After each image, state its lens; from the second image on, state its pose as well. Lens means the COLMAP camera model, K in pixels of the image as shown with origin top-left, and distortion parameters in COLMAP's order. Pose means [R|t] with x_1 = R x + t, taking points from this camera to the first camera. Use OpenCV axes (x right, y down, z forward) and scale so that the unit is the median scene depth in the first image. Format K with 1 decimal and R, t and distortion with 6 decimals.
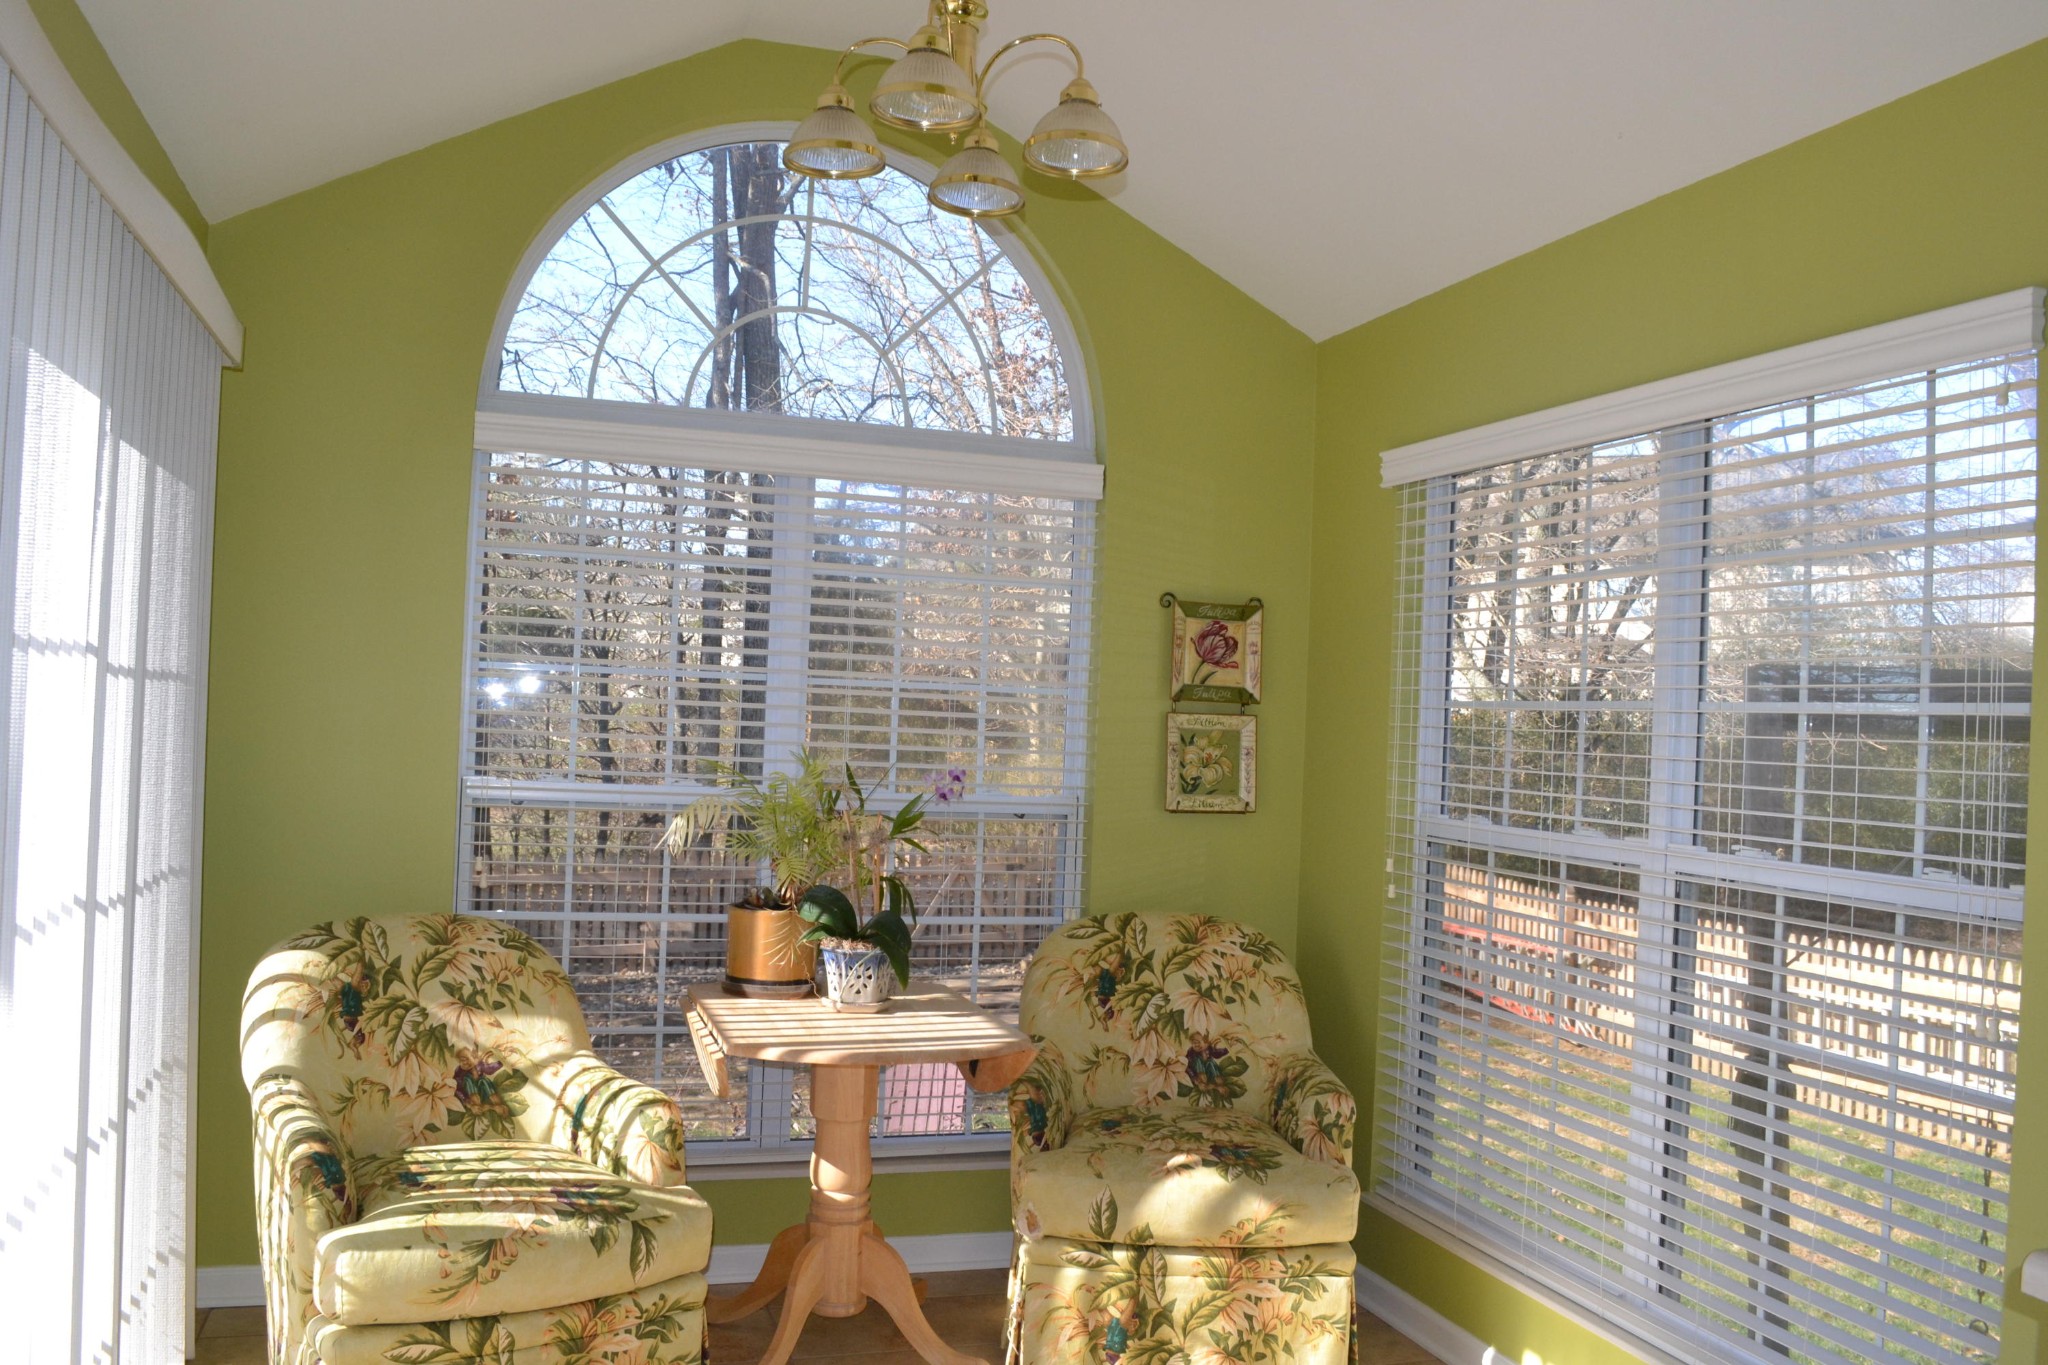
lens RADIAL K [[1646.2, 0, 1007.2], [0, 1646.2, 680.1], [0, 0, 1]] dist [-0.081057, 0.009914]
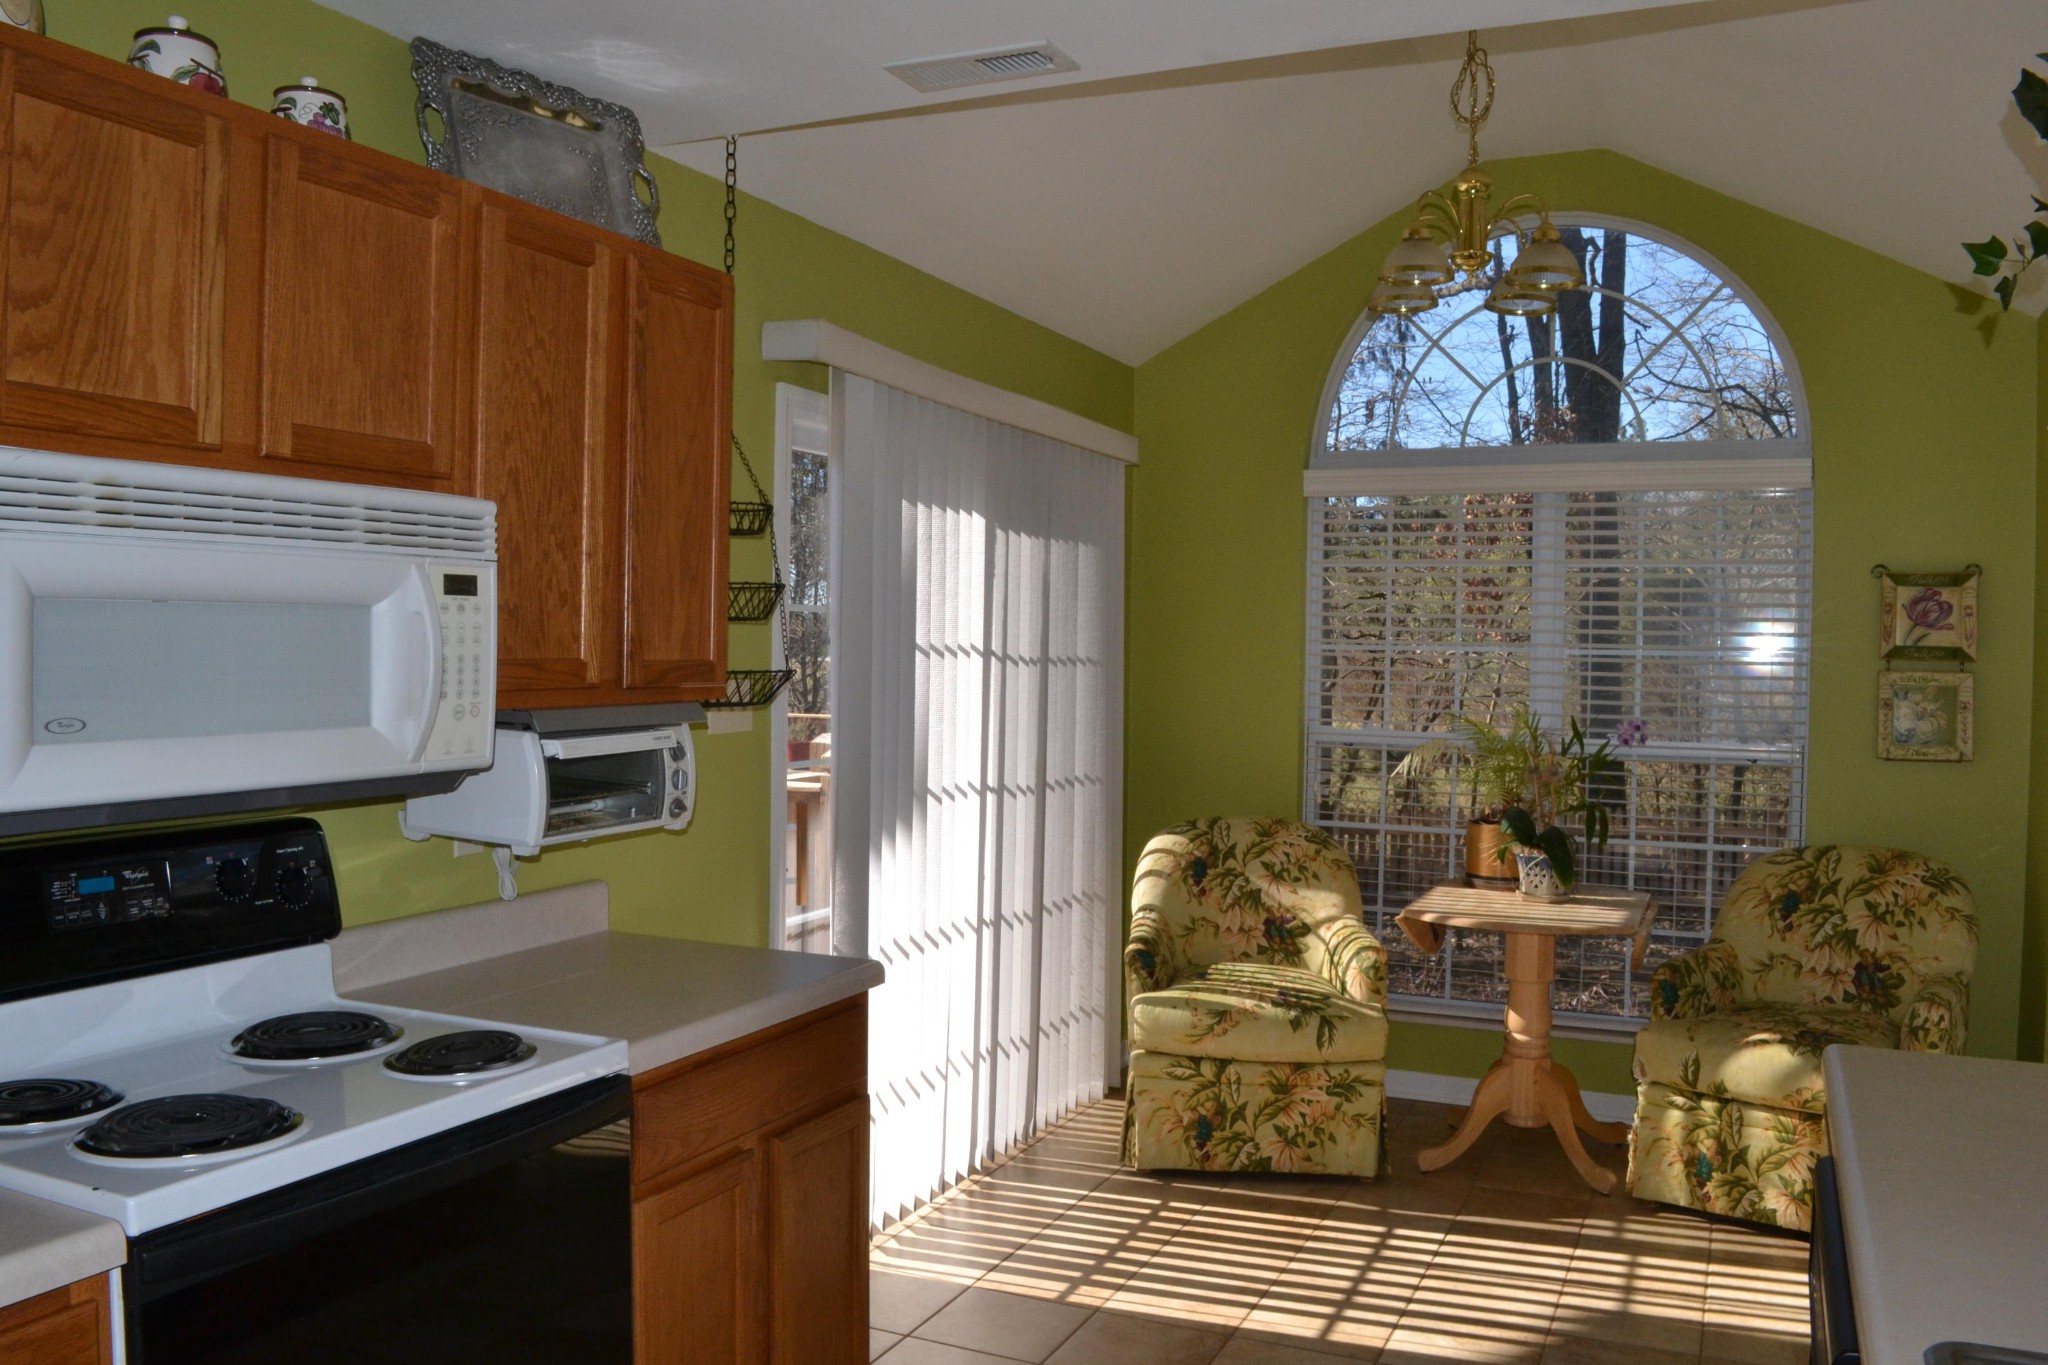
lens RADIAL K [[1646.2, 0, 1007.2], [0, 1646.2, 680.1], [0, 0, 1]] dist [-0.081057, 0.009914]
pose [[0.739082, -0.014225, -0.673466, 0.510266], [0.030368, 0.999464, 0.012215, -0.007571], [0.672931, -0.029480, 0.739118, -0.278719]]
